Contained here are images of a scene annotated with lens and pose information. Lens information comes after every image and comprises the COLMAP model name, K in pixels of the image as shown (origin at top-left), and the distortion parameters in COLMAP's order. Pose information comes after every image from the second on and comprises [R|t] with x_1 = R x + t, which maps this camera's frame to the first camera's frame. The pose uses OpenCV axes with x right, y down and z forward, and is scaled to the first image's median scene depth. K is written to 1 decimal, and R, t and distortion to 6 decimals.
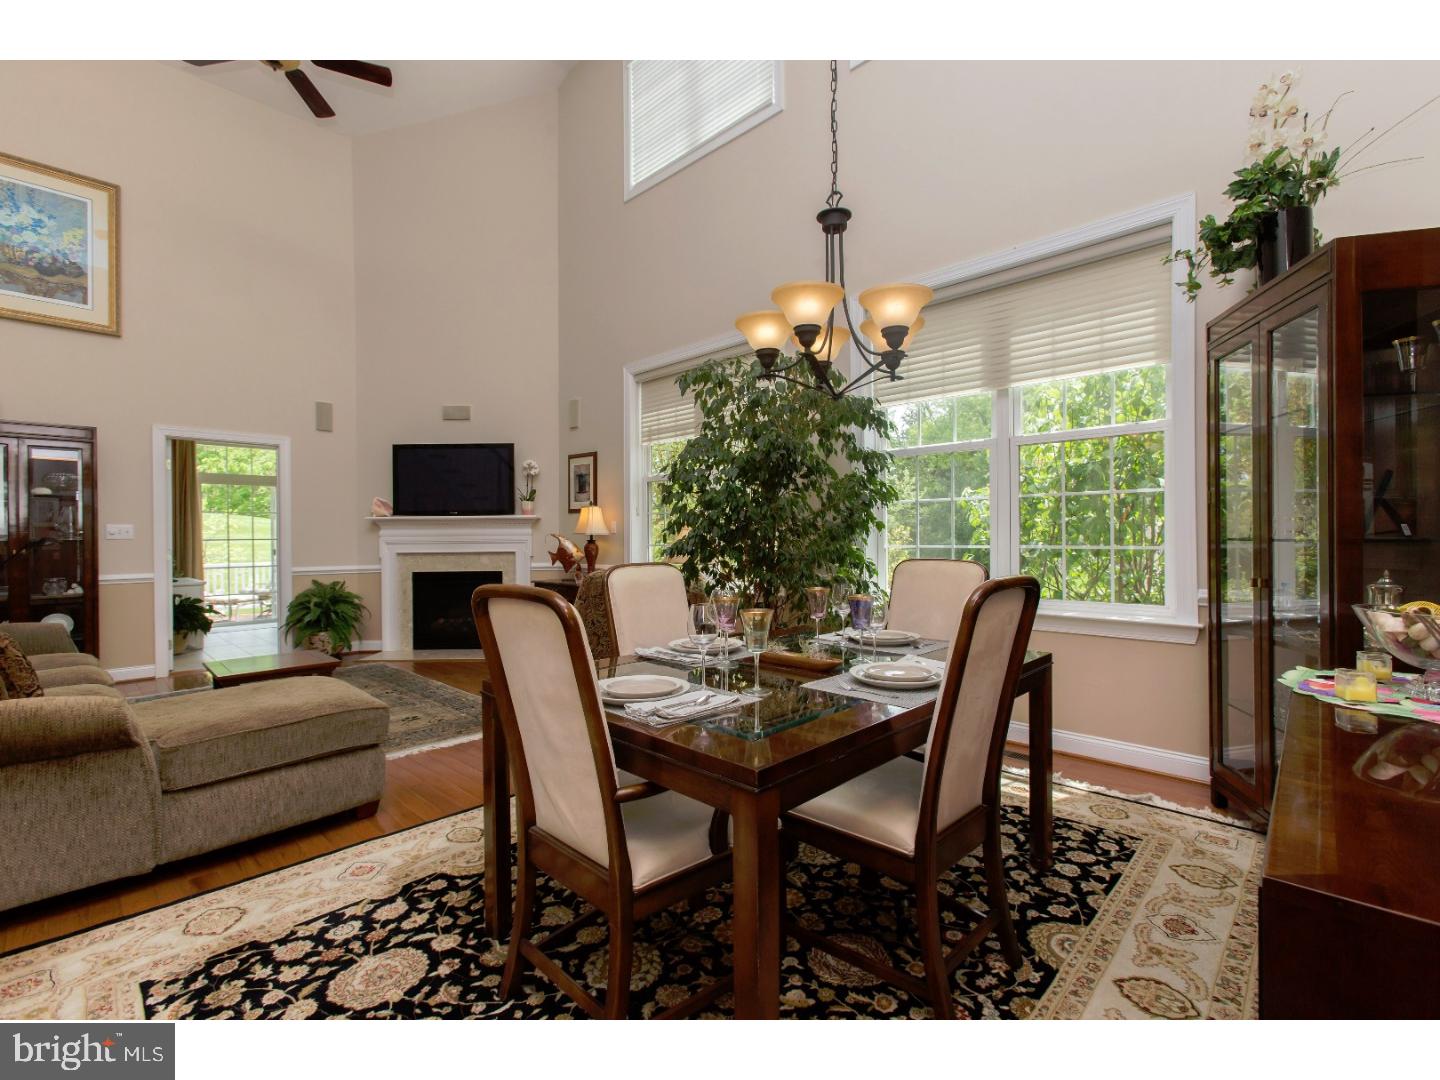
lens RADIAL K [[645.8, 0, 716.8], [0, 645.8, 533.9], [0, 0, 1]] dist [-0.010774, 0.007484]
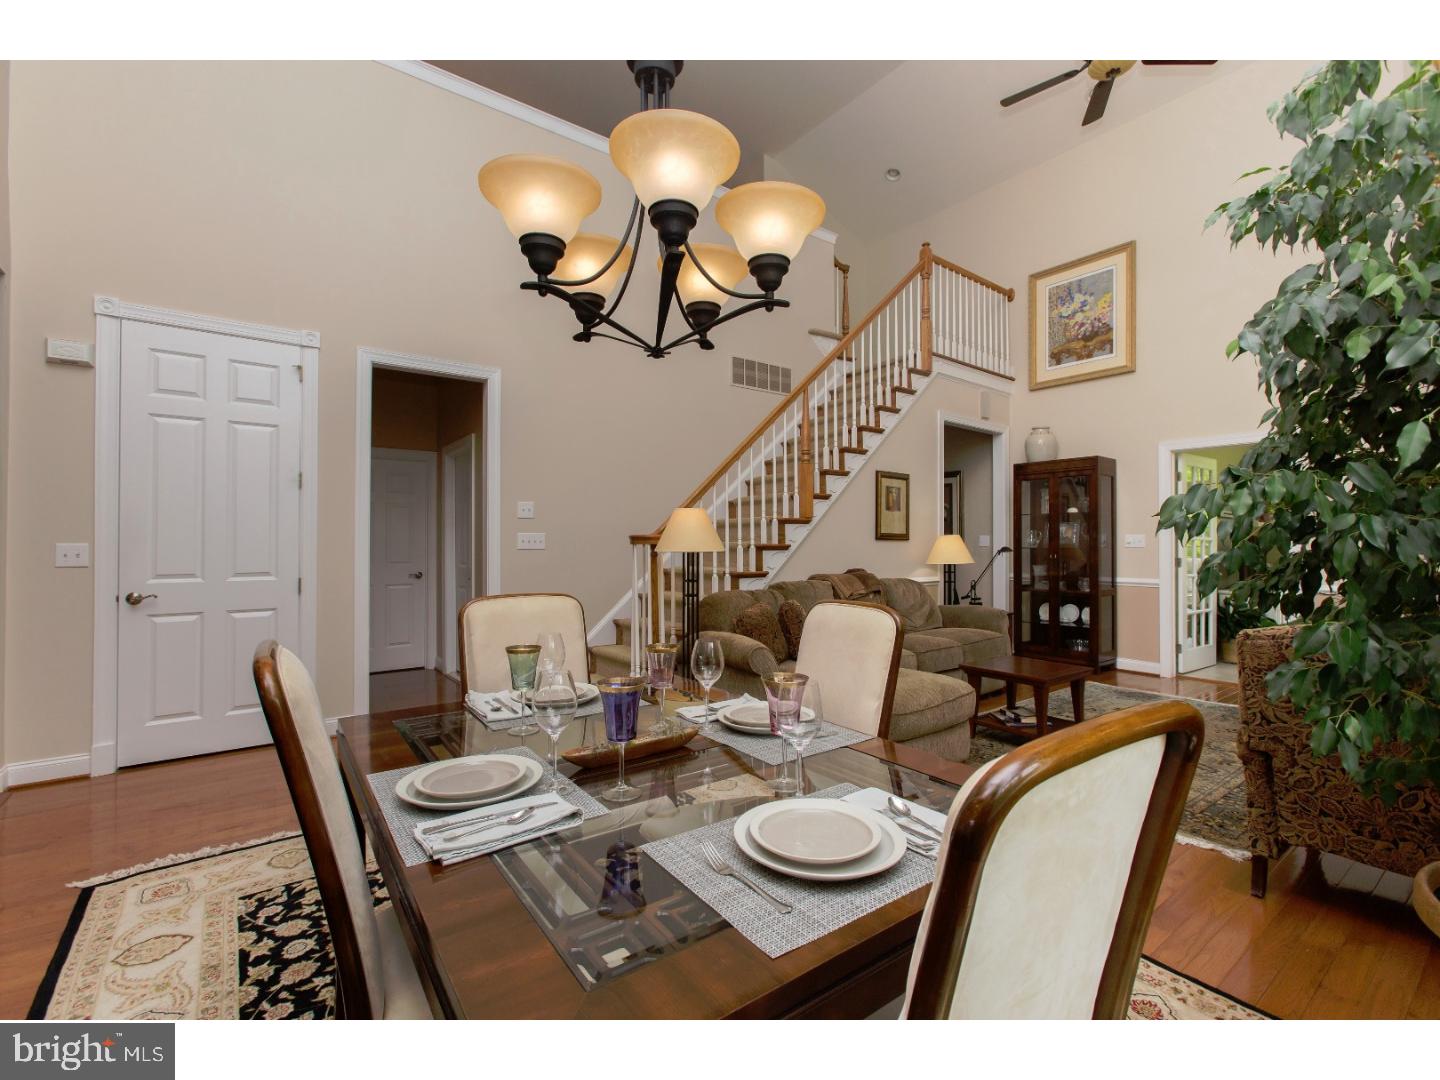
lens RADIAL K [[645.8, 0, 705.0], [0, 645.8, 541.0], [0, 0, 1]] dist [-0.010774, 0.007484]
pose [[-0.172078, 0.003376, -0.985077, 0.356928], [0.002702, 0.999992, 0.002955, -0.008691], [0.985080, -0.002153, -0.172086, 0.462634]]
